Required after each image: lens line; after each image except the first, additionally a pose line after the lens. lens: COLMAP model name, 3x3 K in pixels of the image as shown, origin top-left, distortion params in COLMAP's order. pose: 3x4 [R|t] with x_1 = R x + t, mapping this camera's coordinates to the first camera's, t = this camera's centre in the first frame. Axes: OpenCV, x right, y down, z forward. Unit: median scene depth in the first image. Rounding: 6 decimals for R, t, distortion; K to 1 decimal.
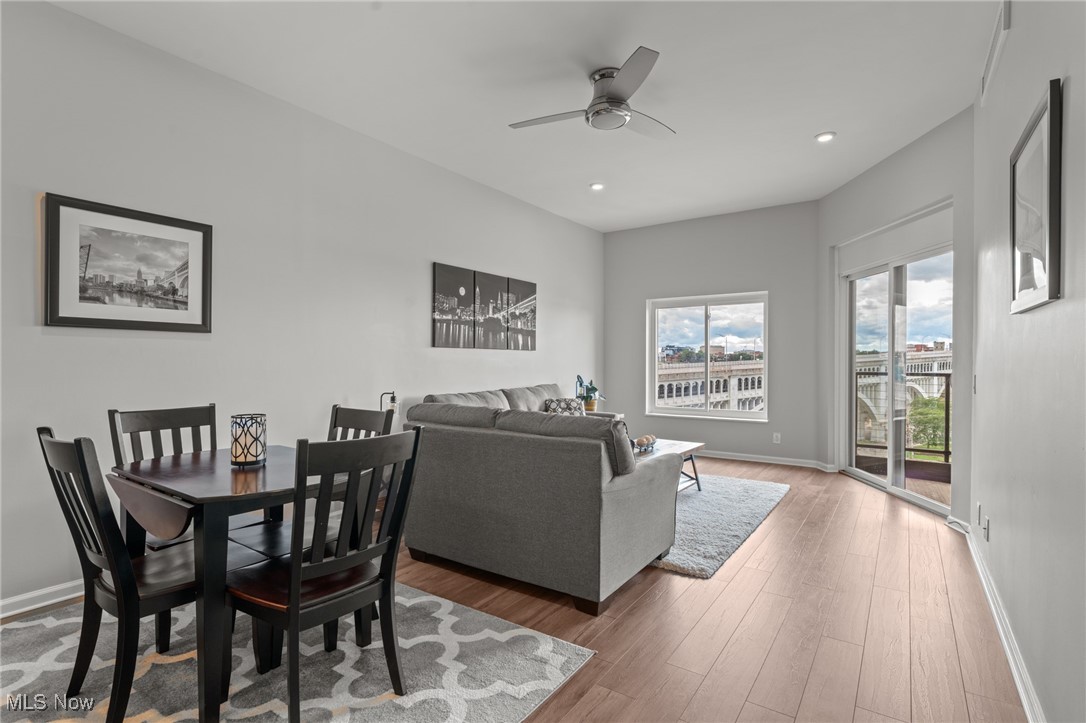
lens RADIAL K [[532.2, 0, 545.9], [0, 532.2, 365.3], [0, 0, 1]] dist [-0.008430, -0.000529]
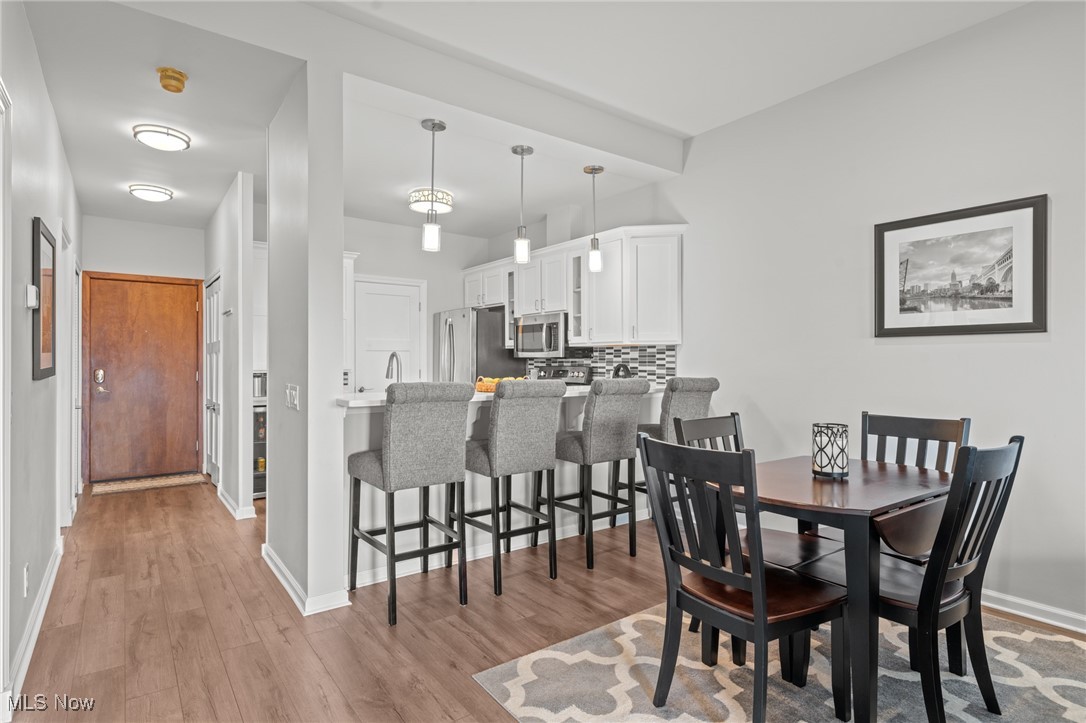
lens RADIAL K [[570.6, 0, 537.2], [0, 570.6, 361.1], [0, 0, 1]] dist [-0.001766, -0.001463]
pose [[-0.335011, -0.005510, -0.942198, 0.346061], [-0.009039, 0.999956, -0.002634, -0.008121], [0.942171, 0.007634, -0.335046, 0.491042]]
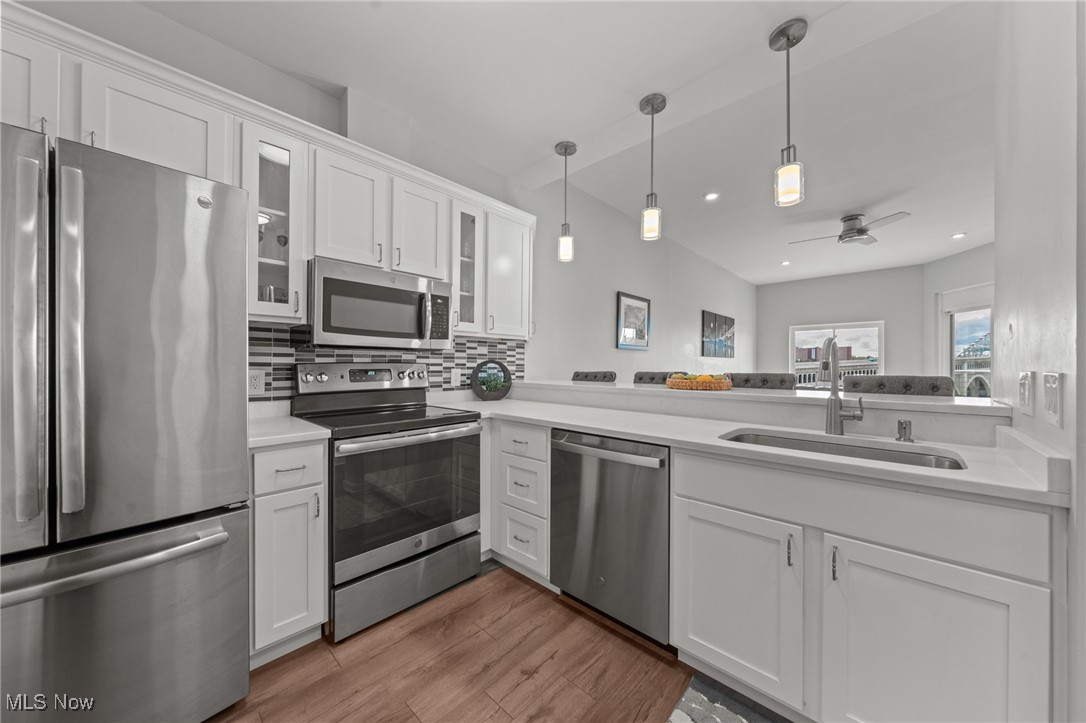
lens RADIAL K [[384.6, 0, 545.1], [0, 384.6, 362.7], [0, 0, 1]] dist [0.000129, 0.000937]
pose [[0.989544, 0.001080, -0.144227, -0.699629], [-0.002803, 0.999927, -0.011745, 0.006568], [0.144204, 0.012027, 0.989475, -0.490635]]
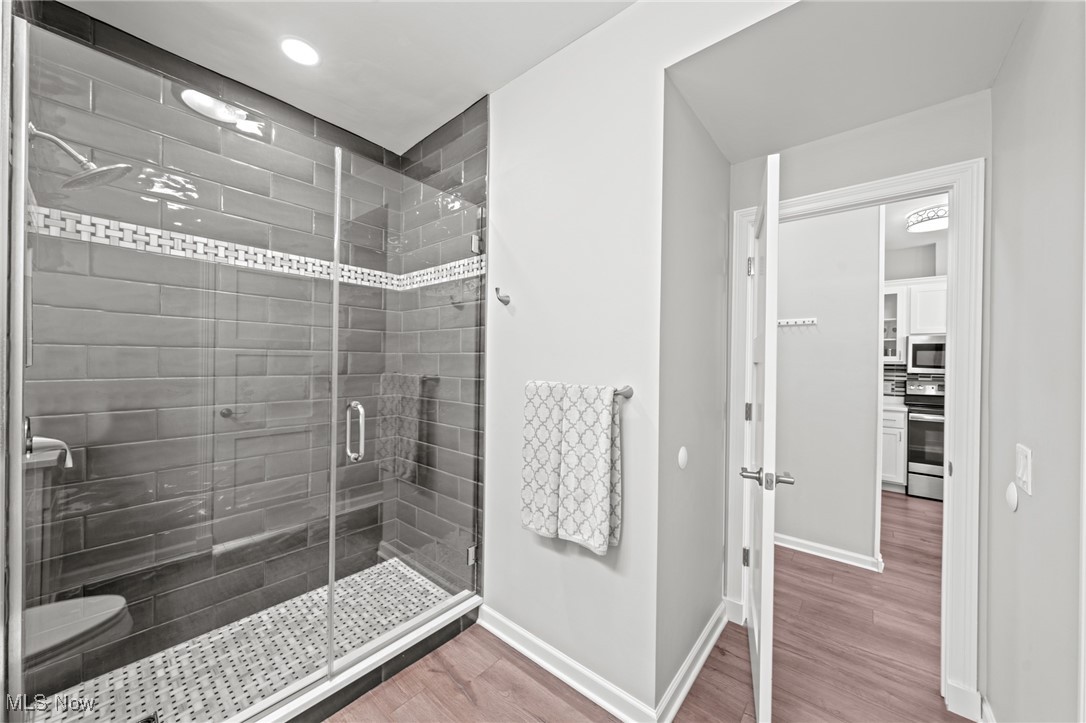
lens RADIAL K [[384.6, 0, 537.9], [0, 384.6, 360.9], [0, 0, 1]] dist [0.000129, 0.000937]
pose [[-0.108360, -0.004998, -0.994099, 0.160041], [-0.025808, 0.999664, -0.002213, -0.025318], [0.993777, 0.025416, -0.108453, -0.997167]]
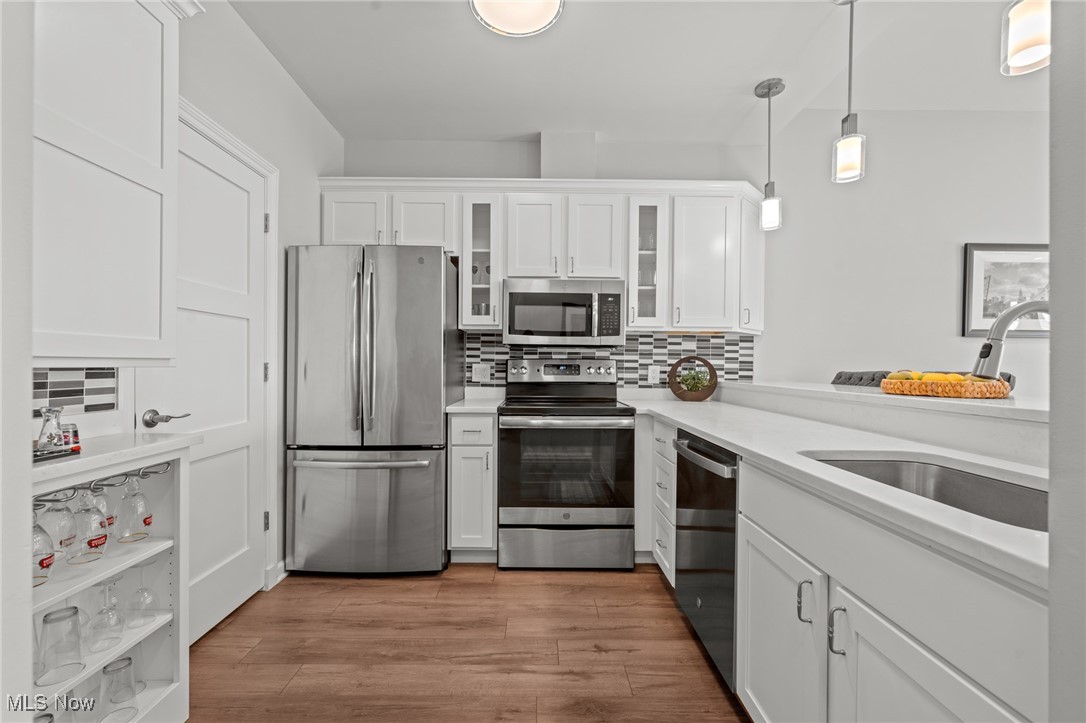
lens RADIAL K [[454.3, 0, 542.7], [0, 454.3, 365.5], [0, 0, 1]] dist [0.004410, 0.000474]
pose [[0.575499, 0.001796, -0.817800, -0.408430], [-0.013000, 0.999891, -0.006953, 0.018231], [0.817699, 0.014633, 0.575460, -0.436946]]
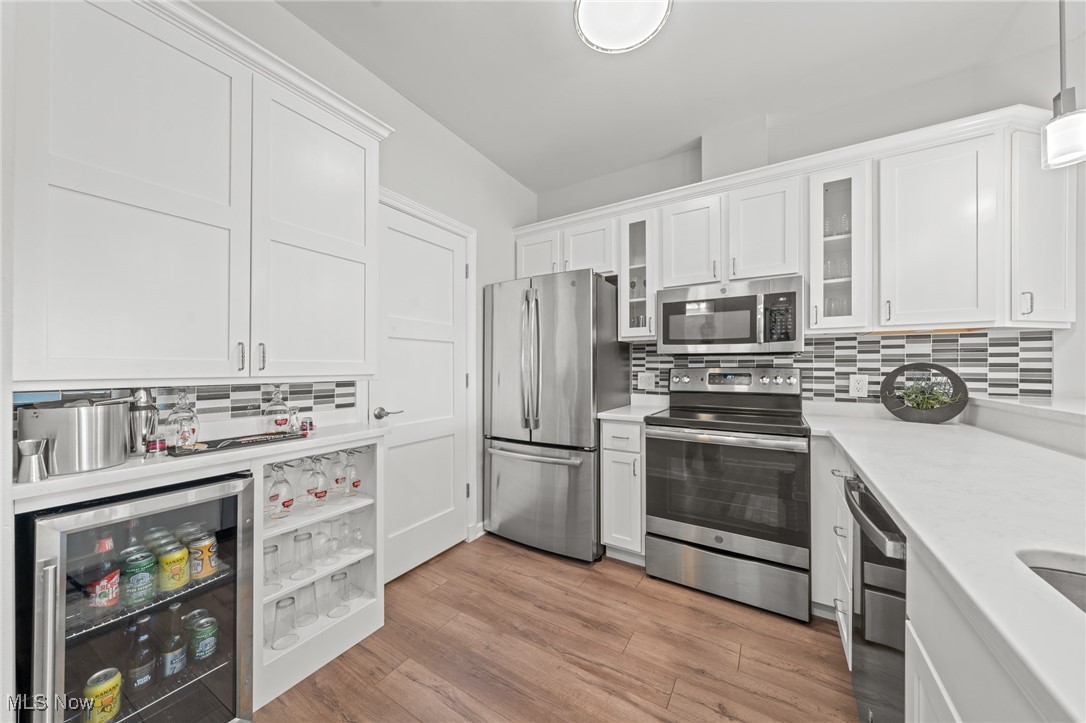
lens RADIAL K [[377.9, 0, 539.2], [0, 377.9, 365.1], [0, 0, 1]] dist [0.001387, 0.000598]
pose [[0.039340, -0.008403, -0.999191, -0.428714], [-0.008650, 0.999924, -0.008749, 0.004722], [0.999188, 0.008987, 0.039264, -0.287232]]
